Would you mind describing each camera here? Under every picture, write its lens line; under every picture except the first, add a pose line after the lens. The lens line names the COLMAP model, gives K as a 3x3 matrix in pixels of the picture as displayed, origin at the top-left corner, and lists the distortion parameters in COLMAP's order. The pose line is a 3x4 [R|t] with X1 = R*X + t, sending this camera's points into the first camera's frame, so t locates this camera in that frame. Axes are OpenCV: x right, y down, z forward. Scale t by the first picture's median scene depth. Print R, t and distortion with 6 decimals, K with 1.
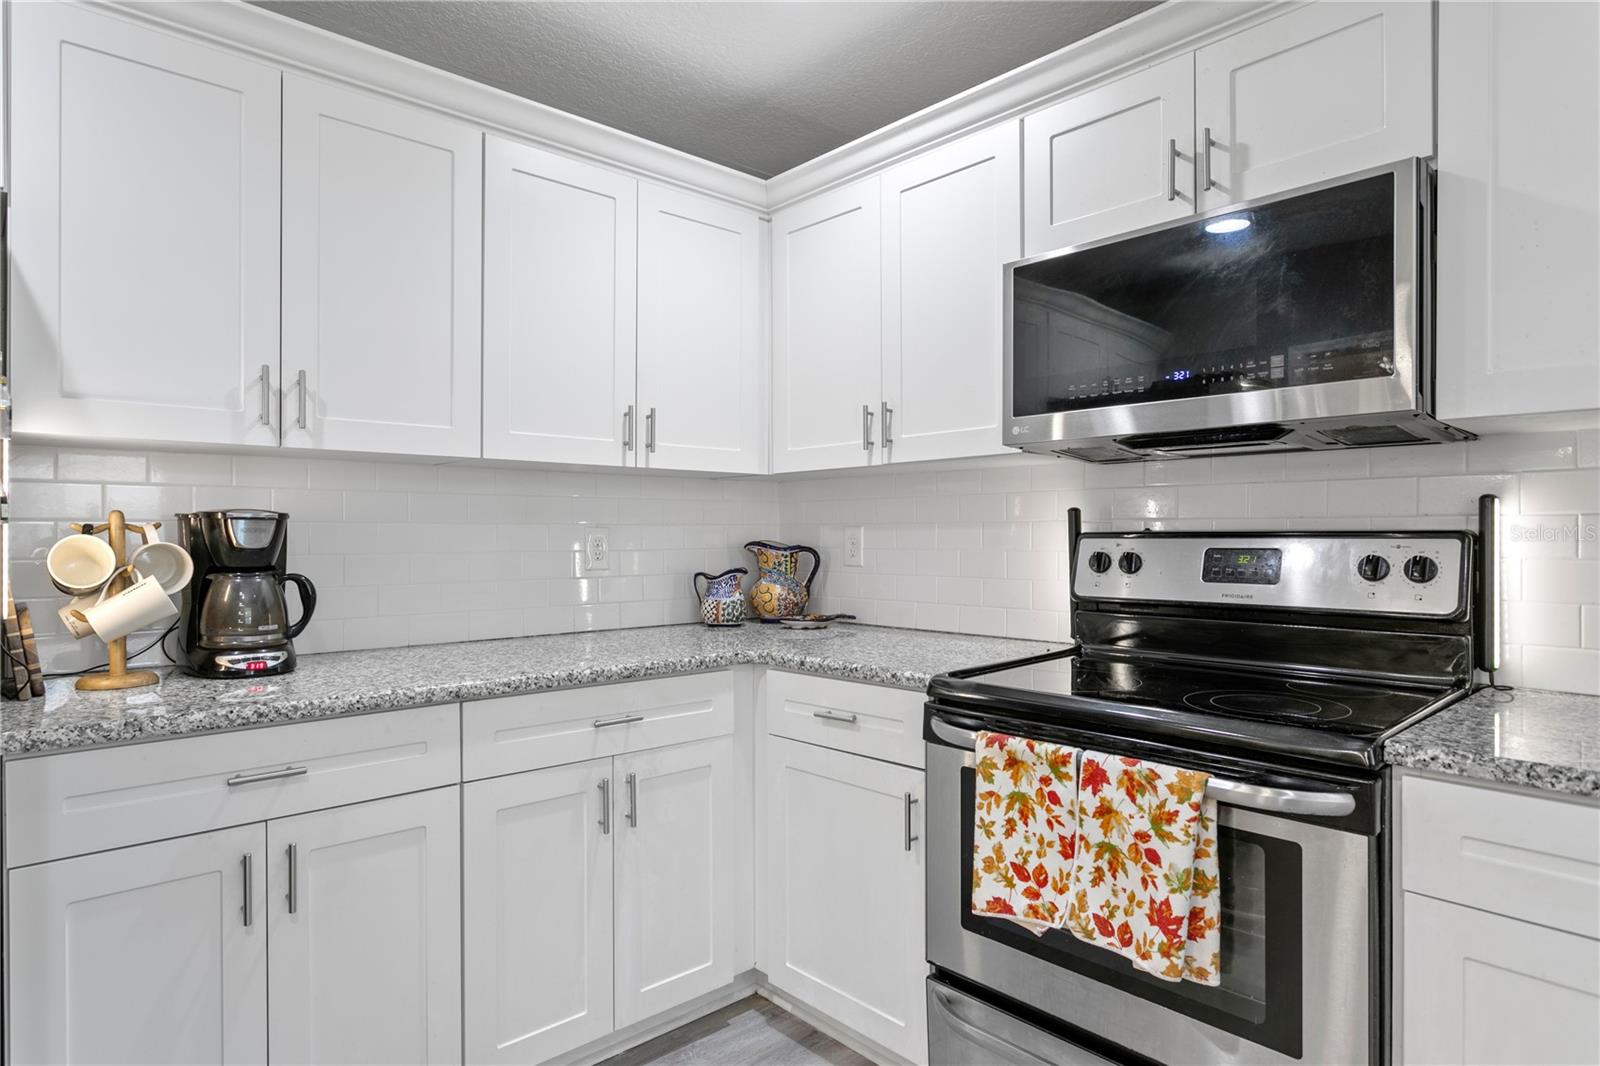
lens RADIAL K [[905.0, 0, 786.8], [0, 905.0, 532.1], [0, 0, 1]] dist [-0.009477, 0.008491]
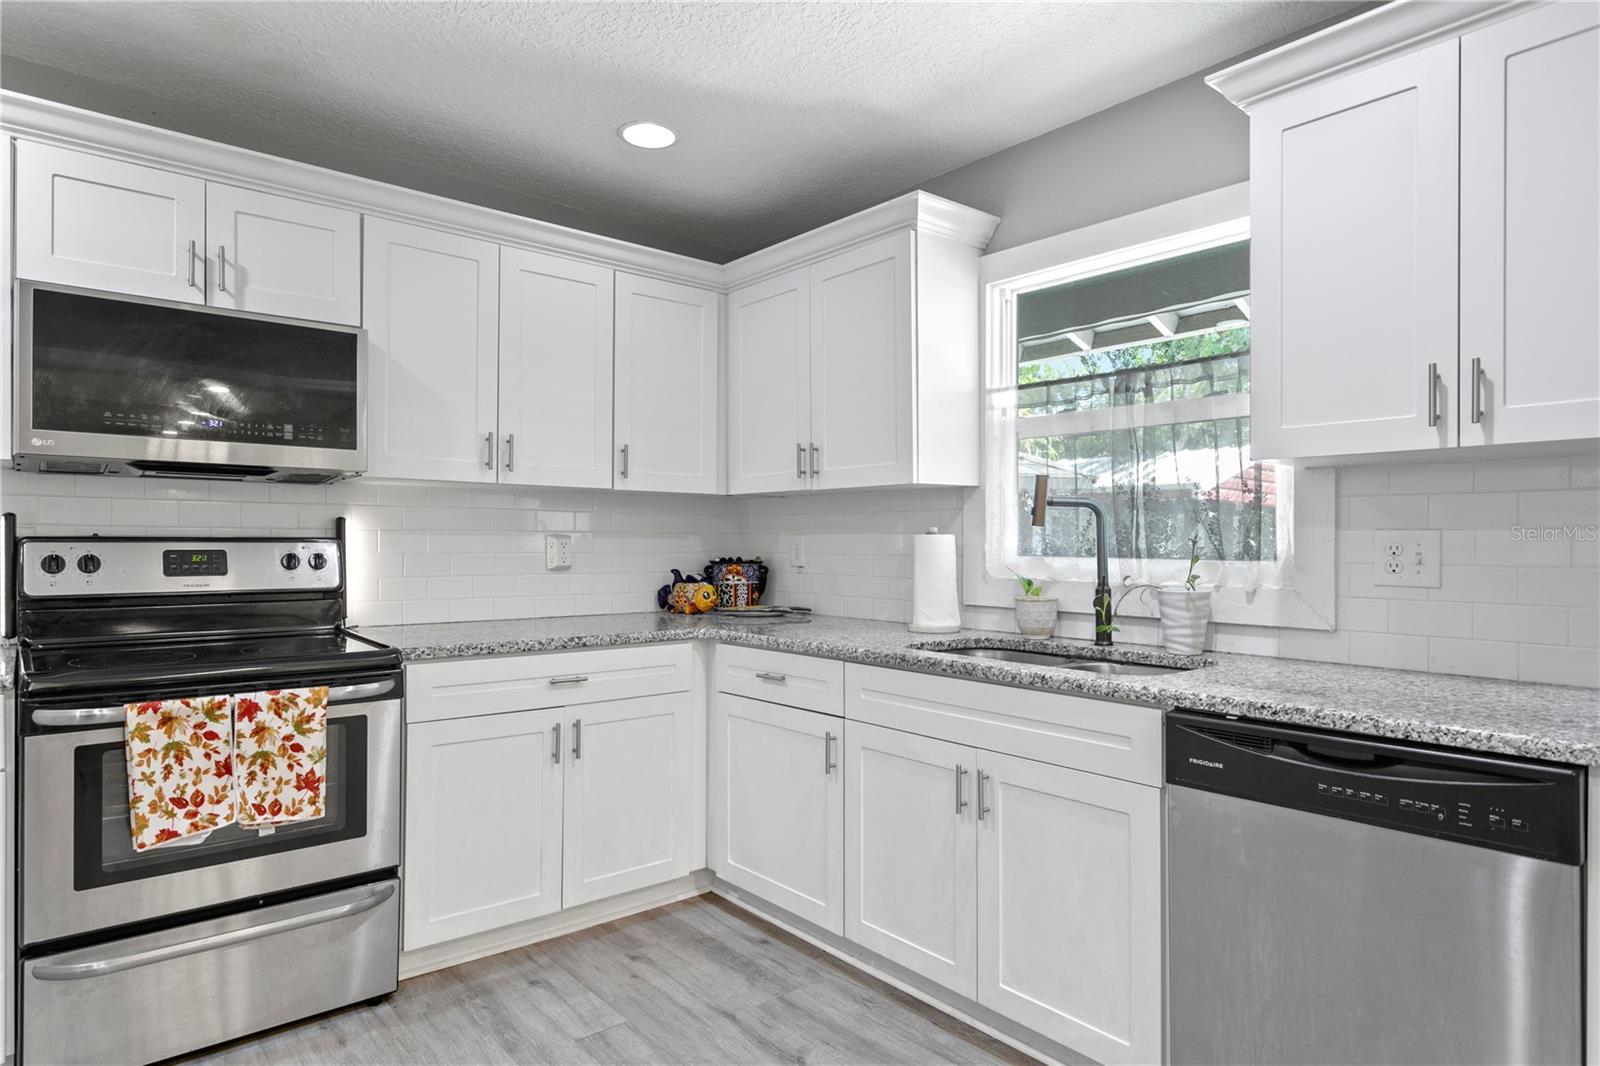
lens RADIAL K [[905.0, 0, 766.9], [0, 905.0, 541.3], [0, 0, 1]] dist [-0.009477, 0.008491]
pose [[0.053571, -0.000537, 0.998564, -0.900275], [-0.009493, 0.999954, 0.001048, -0.004611], [-0.998519, -0.009536, 0.053563, 0.091343]]
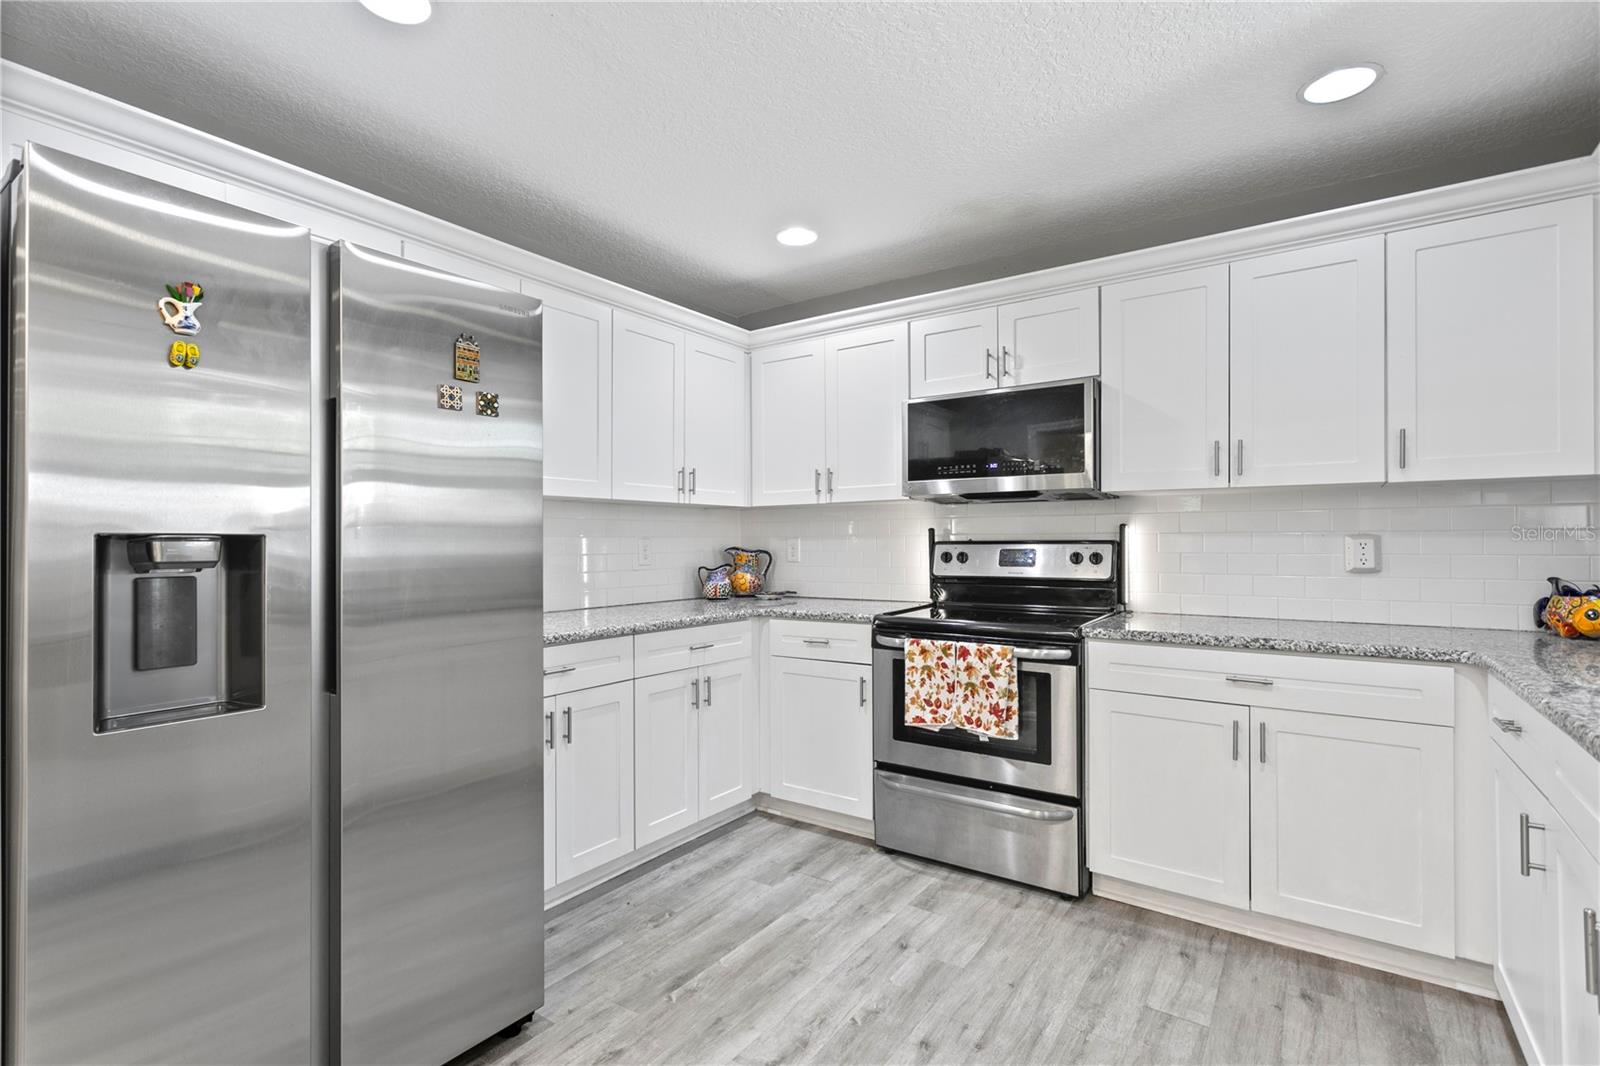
lens RADIAL K [[751.3, 0, 798.6], [0, 751.3, 537.6], [0, 0, 1]] dist [0.001498, 0.002418]
pose [[0.973668, -0.000876, 0.227971, -0.400096], [0.001864, 0.999990, -0.004119, -0.002315], [-0.227965, 0.004436, 0.973659, -0.588869]]
